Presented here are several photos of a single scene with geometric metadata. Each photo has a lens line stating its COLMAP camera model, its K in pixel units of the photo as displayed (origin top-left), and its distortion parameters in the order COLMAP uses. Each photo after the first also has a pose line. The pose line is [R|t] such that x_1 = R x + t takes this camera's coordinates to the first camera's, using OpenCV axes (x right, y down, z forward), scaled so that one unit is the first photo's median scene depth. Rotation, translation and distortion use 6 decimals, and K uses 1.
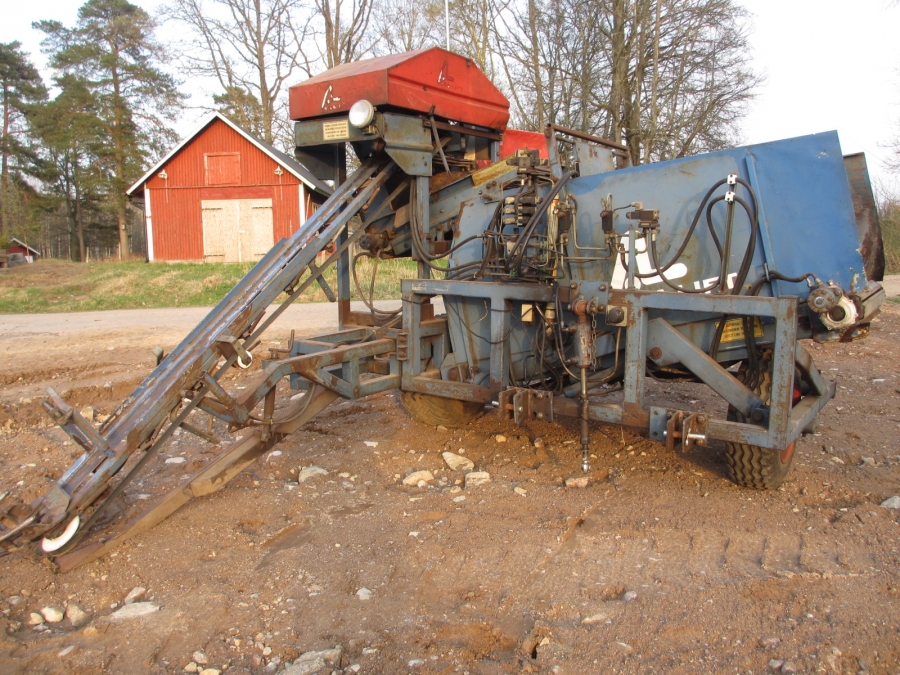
lens RADIAL K [[744.5, 0, 447.4], [0, 744.5, 335.8], [0, 0, 1]] dist [-0.069530, 0.033496]
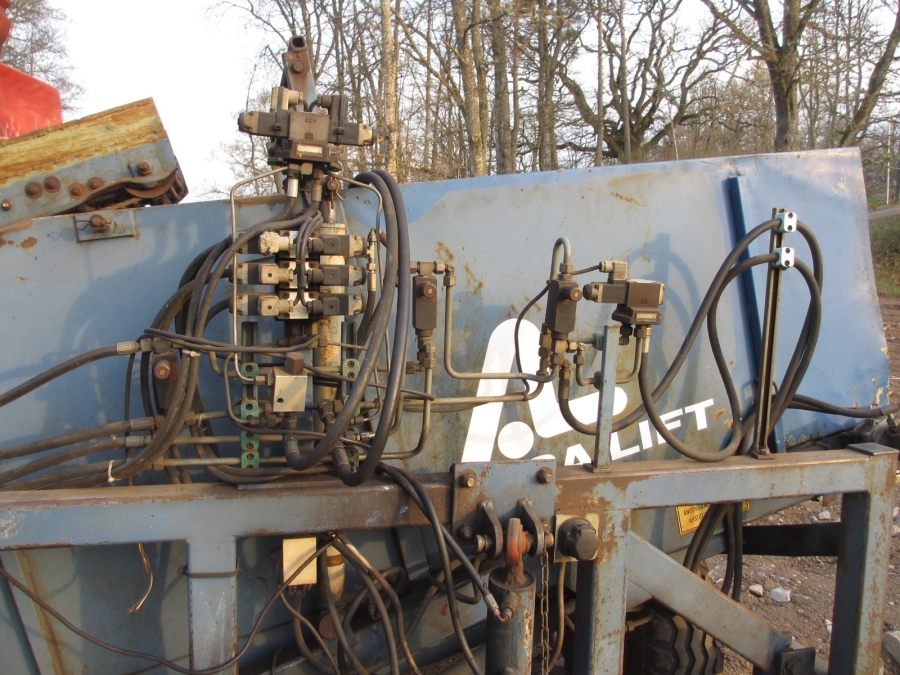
lens RADIAL K [[744.5, 0, 447.4], [0, 744.5, 335.8], [0, 0, 1]] dist [-0.069530, 0.033496]
pose [[0.637886, -0.065311, 0.767356, -0.026928], [0.086274, 0.996186, 0.013069, -0.033346], [-0.765283, 0.057867, 0.641088, 0.176209]]
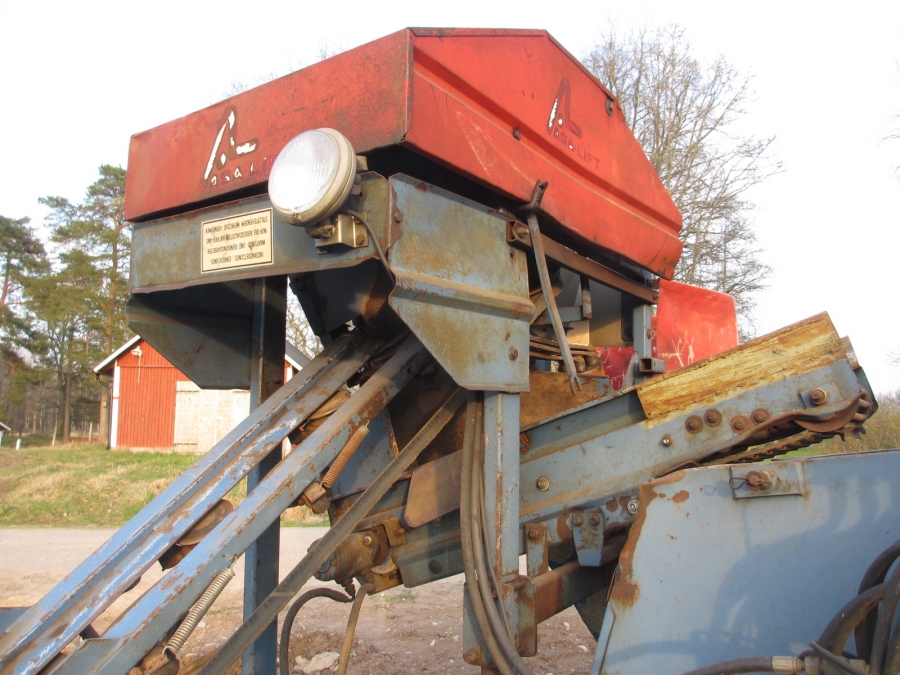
lens RADIAL K [[744.5, 0, 447.4], [0, 744.5, 335.8], [0, 0, 1]] dist [-0.069530, 0.033496]
pose [[0.999686, 0.024906, 0.002725, -0.016449], [-0.023495, 0.969645, -0.243387, -0.044566], [-0.008704, 0.243246, 0.969925, 0.190369]]
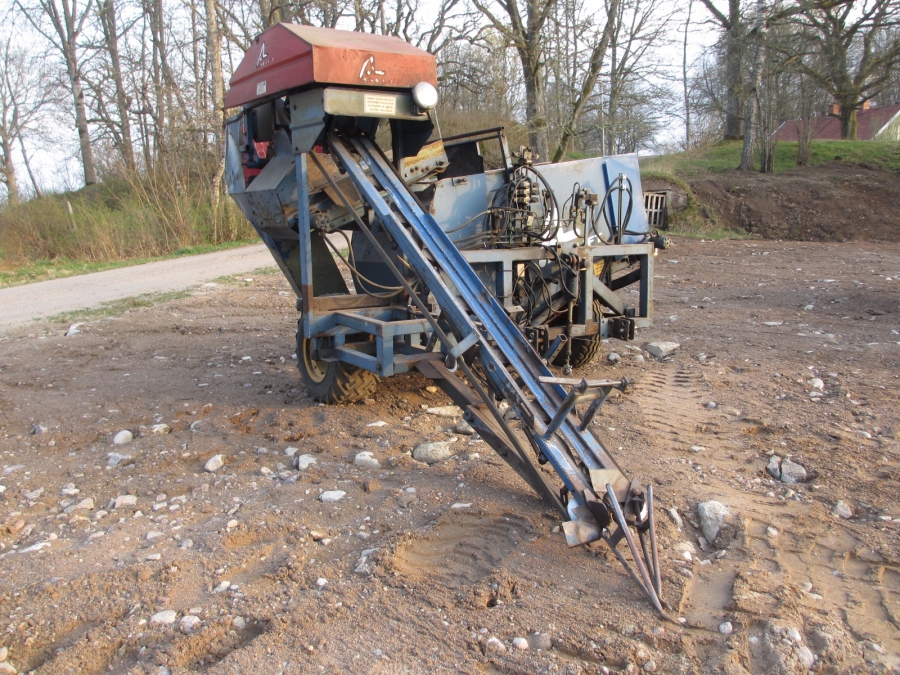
lens RADIAL K [[744.5, 0, 447.4], [0, 744.5, 335.8], [0, 0, 1]] dist [-0.069530, 0.033496]
pose [[0.344234, -0.153601, 0.926234, -0.288061], [0.147138, 0.983163, 0.108358, -0.019419], [-0.927283, 0.098984, 0.361038, 0.161663]]
